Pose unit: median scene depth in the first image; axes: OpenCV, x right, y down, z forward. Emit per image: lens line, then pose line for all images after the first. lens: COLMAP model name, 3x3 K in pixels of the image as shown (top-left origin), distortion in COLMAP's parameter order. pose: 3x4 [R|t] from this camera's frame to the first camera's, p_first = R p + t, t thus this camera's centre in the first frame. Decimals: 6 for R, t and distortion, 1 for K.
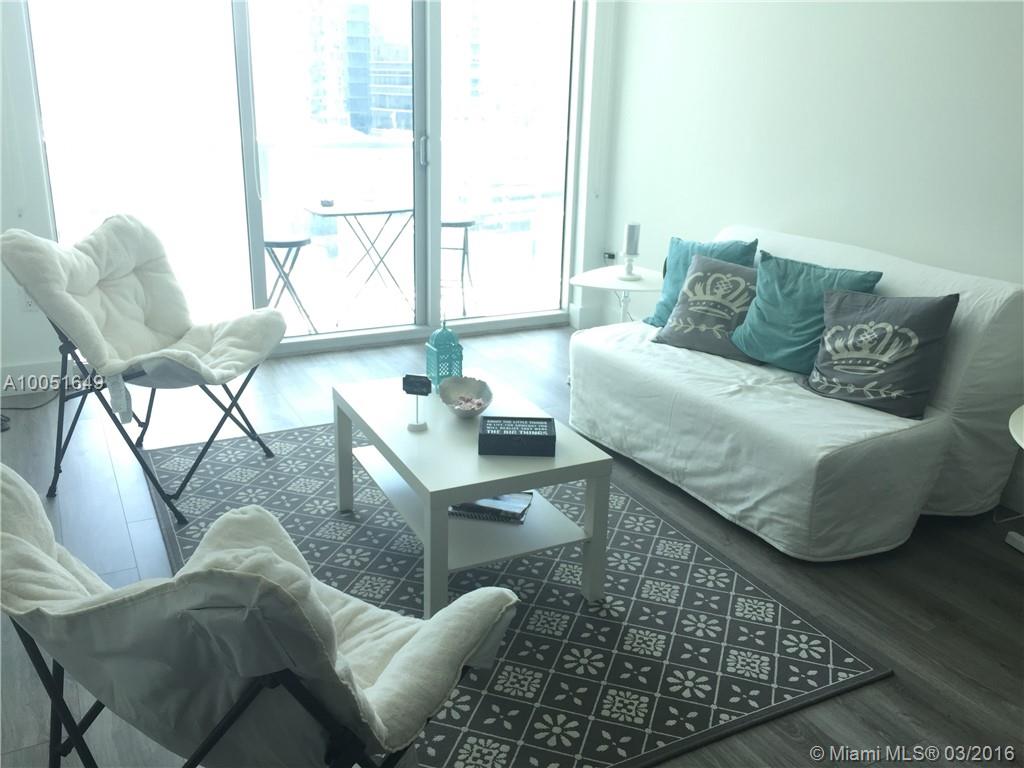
lens RADIAL K [[874.6, 0, 506.6], [0, 874.6, 365.2], [0, 0, 1]] dist [0.070292, -0.088208]
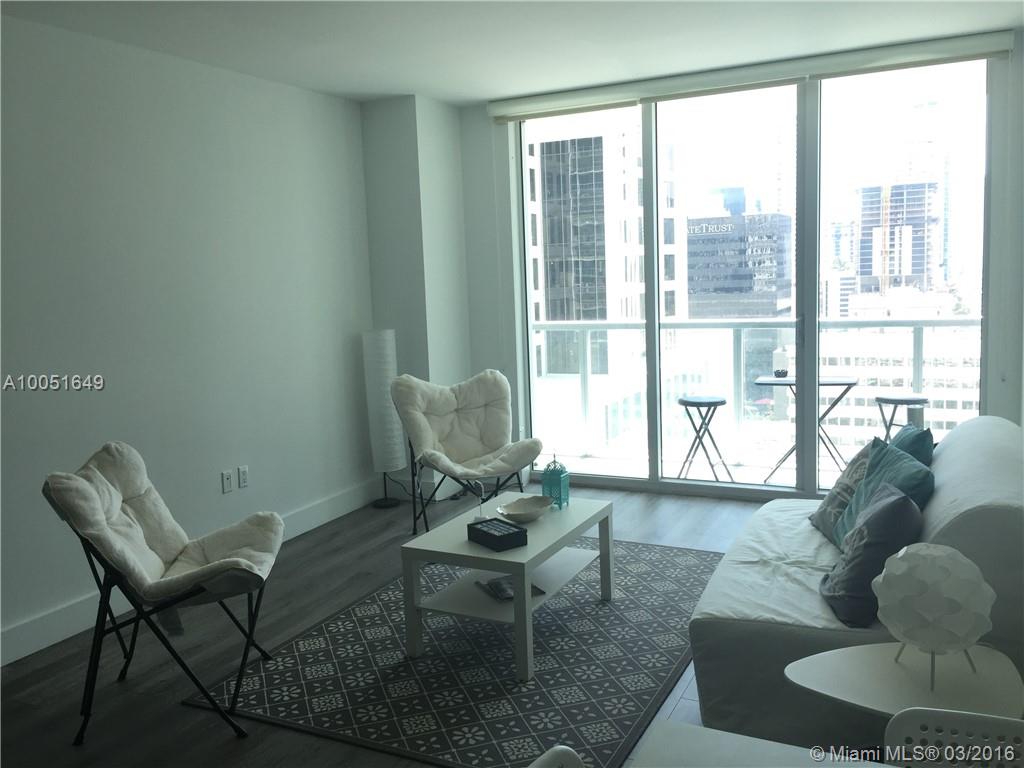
lens RADIAL K [[874.6, 0, 519.6], [0, 874.6, 360.3], [0, 0, 1]] dist [0.070292, -0.088208]
pose [[0.588747, 0.035205, -0.807550, 0.955770], [-0.191387, 0.976715, -0.096951, -0.051081], [0.785333, 0.211634, 0.581776, 0.135024]]
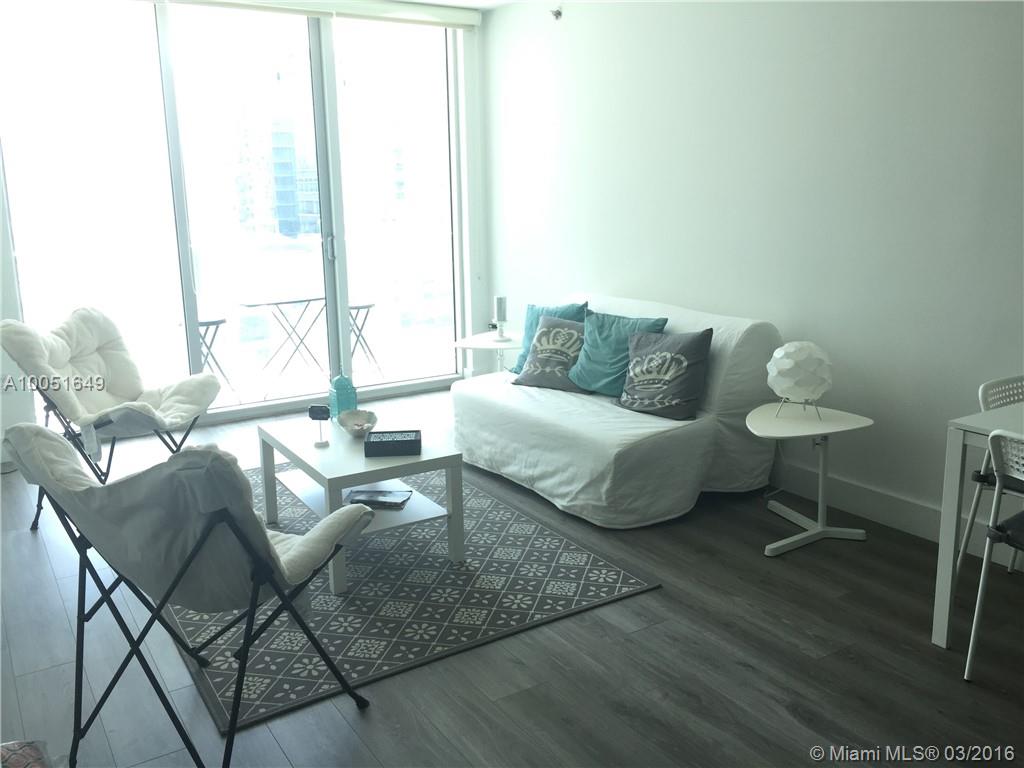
lens RADIAL K [[874.6, 0, 508.4], [0, 874.6, 365.5], [0, 0, 1]] dist [0.070292, -0.088208]
pose [[0.995495, -0.059450, 0.073854, 0.081645], [0.066843, 0.992533, -0.102029, 0.093771], [-0.067237, 0.106506, 0.992036, -0.334802]]
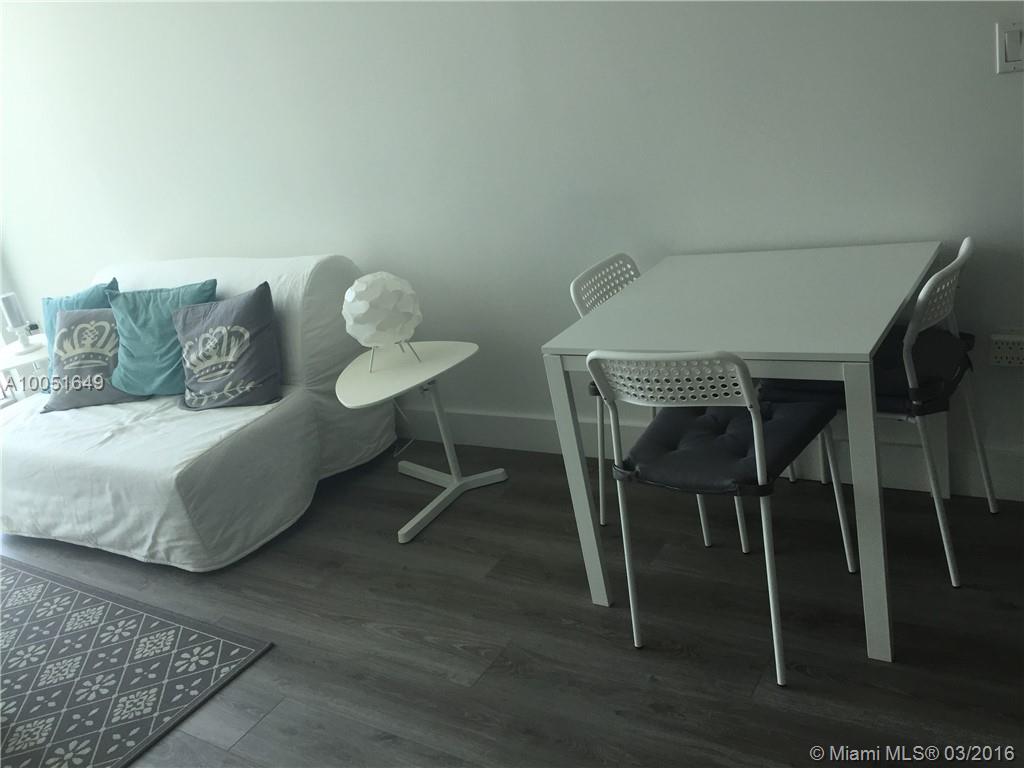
lens RADIAL K [[874.6, 0, 502.1], [0, 874.6, 371.3], [0, 0, 1]] dist [0.070292, -0.088208]
pose [[0.853231, -0.351114, 0.385637, 0.289417], [0.350594, 0.933575, 0.074302, 0.042010], [-0.386110, 0.071806, 0.919654, -0.093281]]
